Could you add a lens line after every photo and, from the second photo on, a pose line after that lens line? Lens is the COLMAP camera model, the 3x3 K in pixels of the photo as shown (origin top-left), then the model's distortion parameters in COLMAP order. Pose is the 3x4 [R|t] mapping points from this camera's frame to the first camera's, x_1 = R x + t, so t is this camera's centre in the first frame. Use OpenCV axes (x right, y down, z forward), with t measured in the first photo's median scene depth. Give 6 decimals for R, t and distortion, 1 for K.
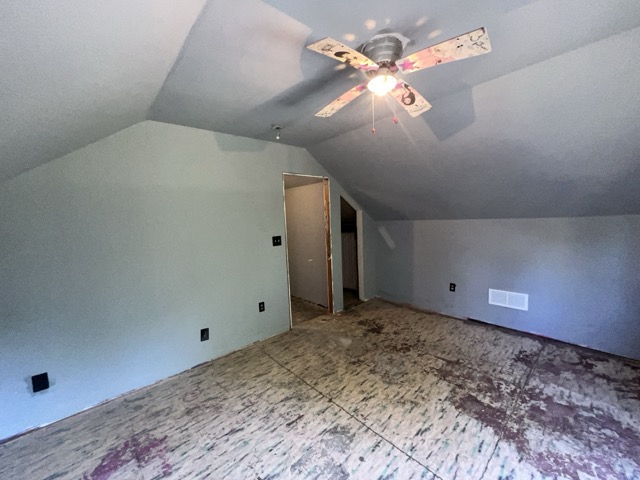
lens RADIAL K [[258.2, 0, 319.6], [0, 258.2, 240.1], [0, 0, 1]] dist [-0.000283, 0.000011]
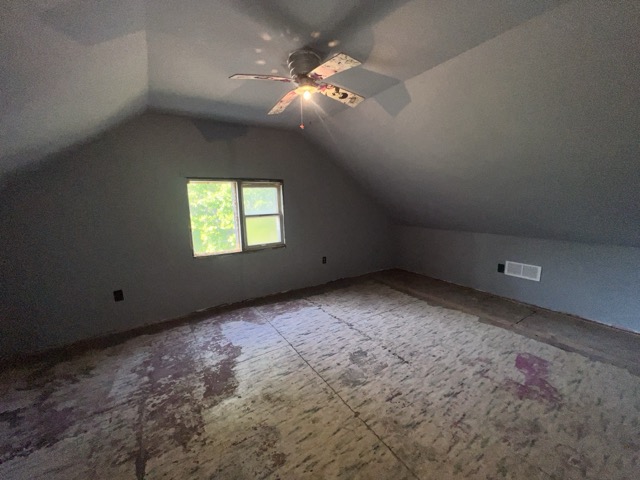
lens RADIAL K [[258.2, 0, 318.9], [0, 258.2, 240.7], [0, 0, 1]] dist [-0.000283, 0.000011]
pose [[-0.984052, 0.038759, 0.173610, -0.005330], [0.078940, 0.969759, 0.230945, -0.135545], [-0.159409, 0.240966, -0.957353, 1.760043]]
